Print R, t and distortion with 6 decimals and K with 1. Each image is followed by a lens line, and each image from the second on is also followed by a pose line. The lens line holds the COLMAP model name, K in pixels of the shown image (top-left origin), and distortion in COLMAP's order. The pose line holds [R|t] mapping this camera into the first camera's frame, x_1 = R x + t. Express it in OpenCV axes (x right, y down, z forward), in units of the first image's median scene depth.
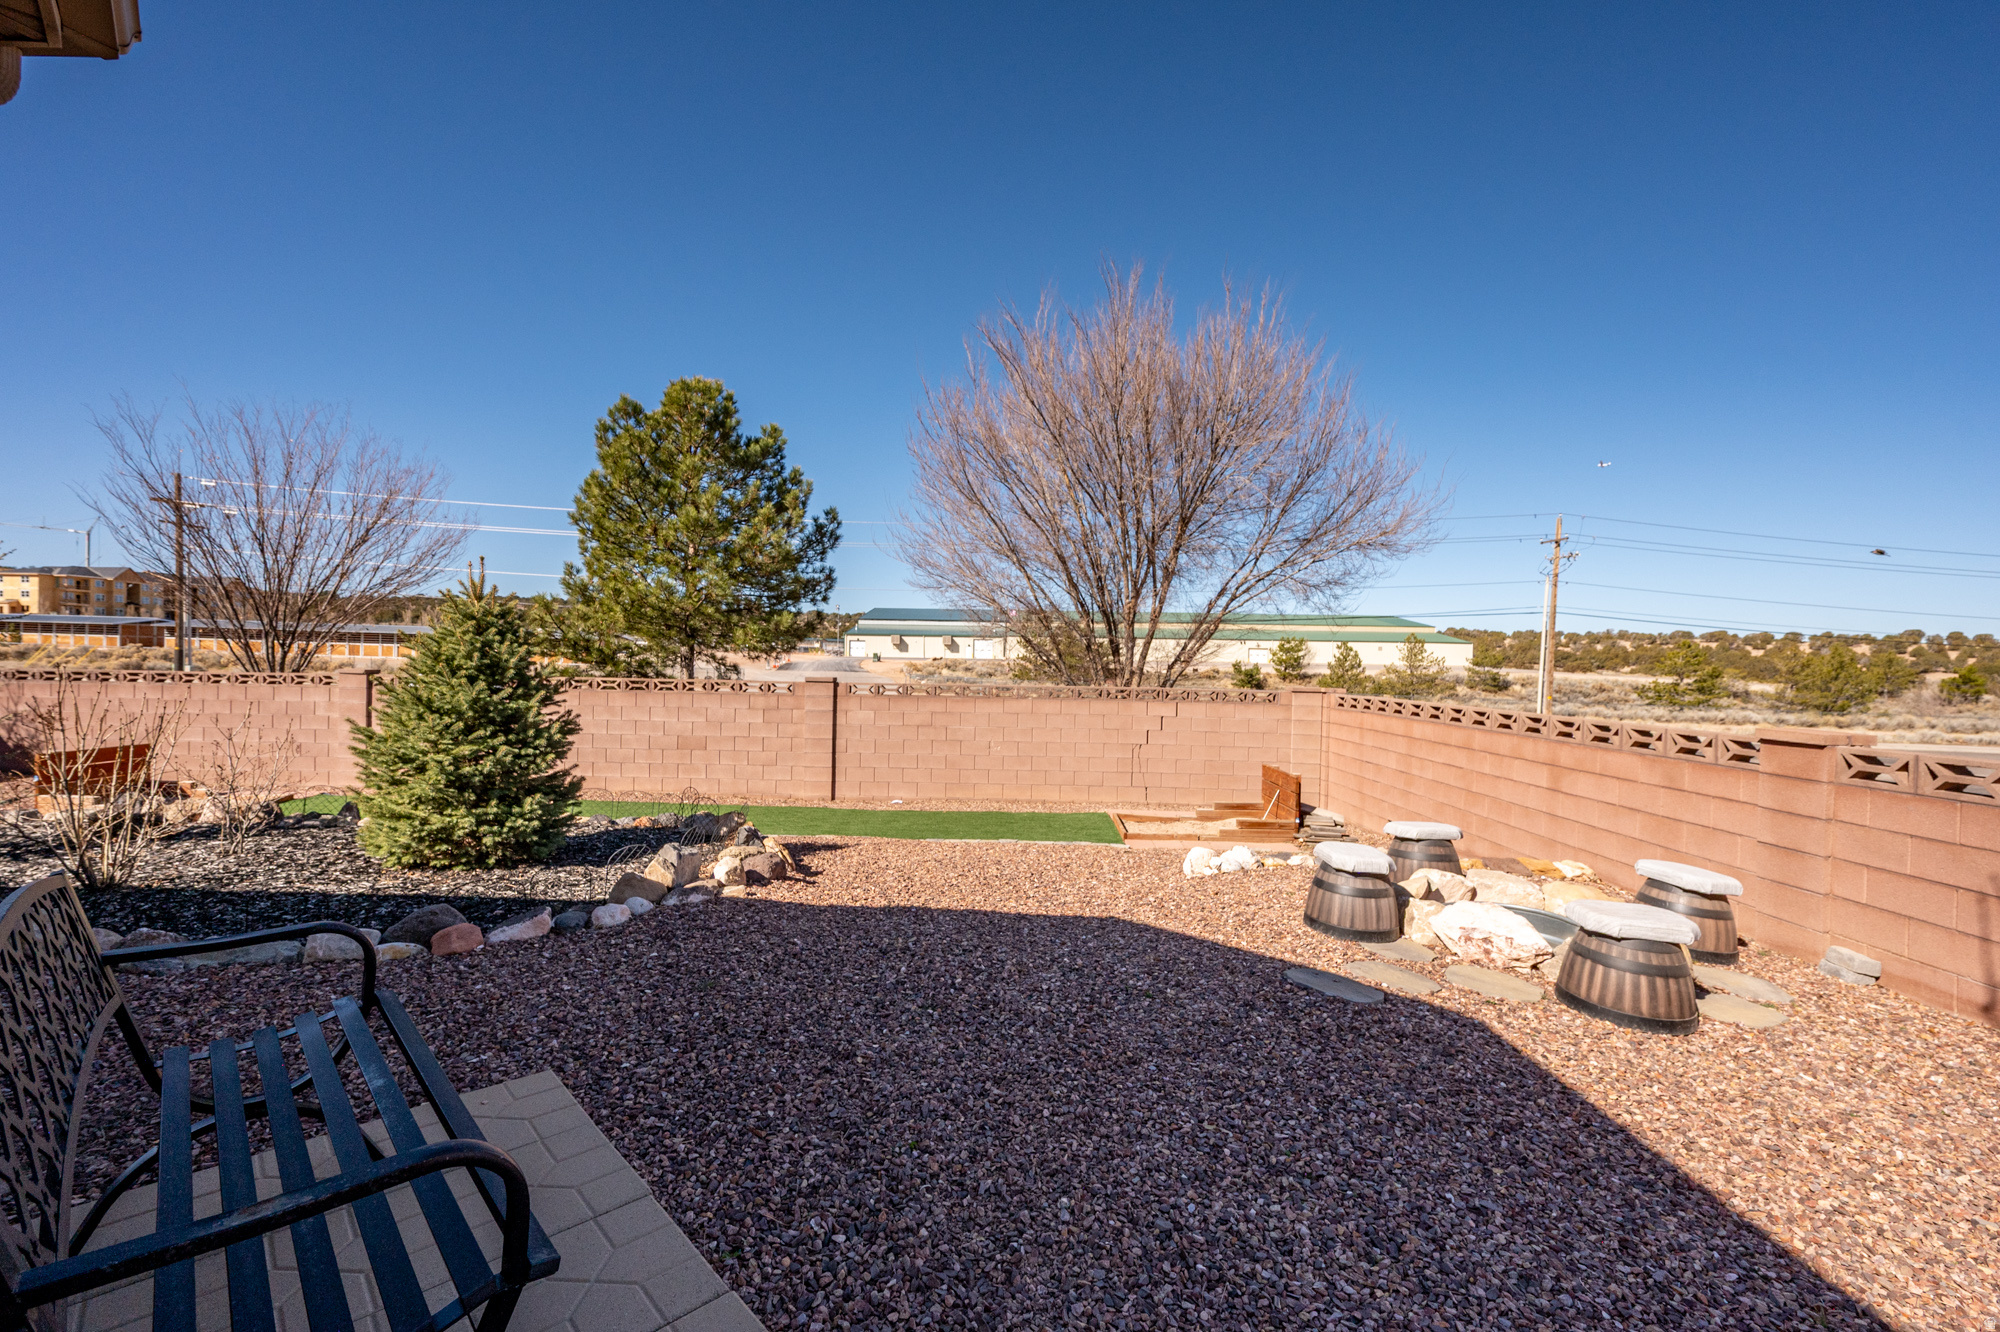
lens RADIAL K [[824.0, 0, 998.5], [0, 824.0, 675.4], [0, 0, 1]] dist [-0.001893, 0.000008]
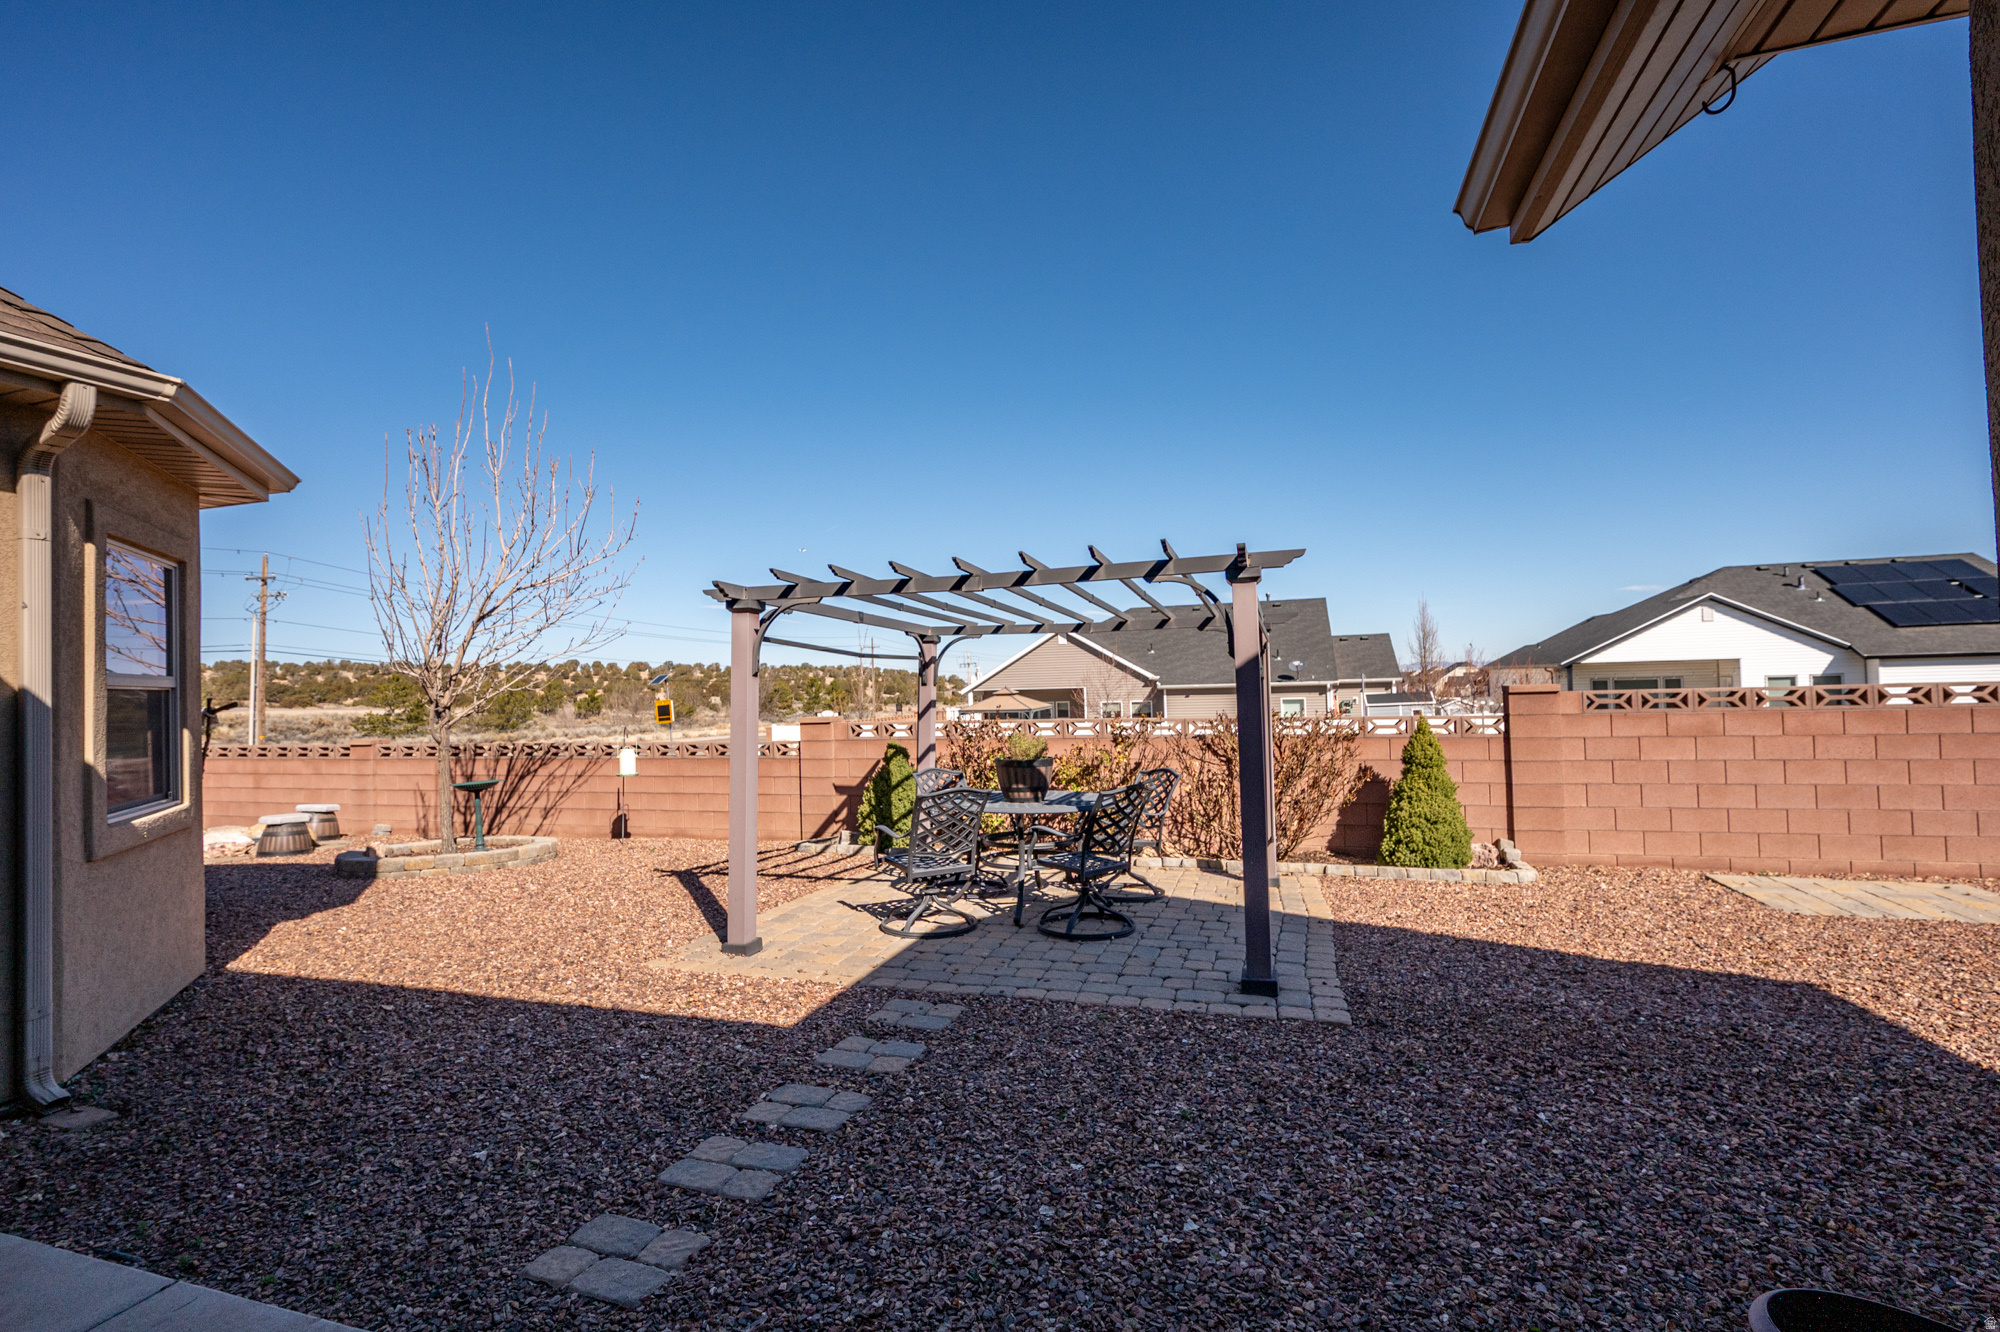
lens RADIAL K [[893.6, 0, 1005.1], [0, 893.6, 663.3], [0, 0, 1]] dist [-0.001305, -0.000054]
pose [[0.283657, -0.003983, 0.958918, -0.224112], [0.051516, 0.998611, -0.011091, -0.006951], [-0.957541, 0.052546, 0.283468, -0.347742]]
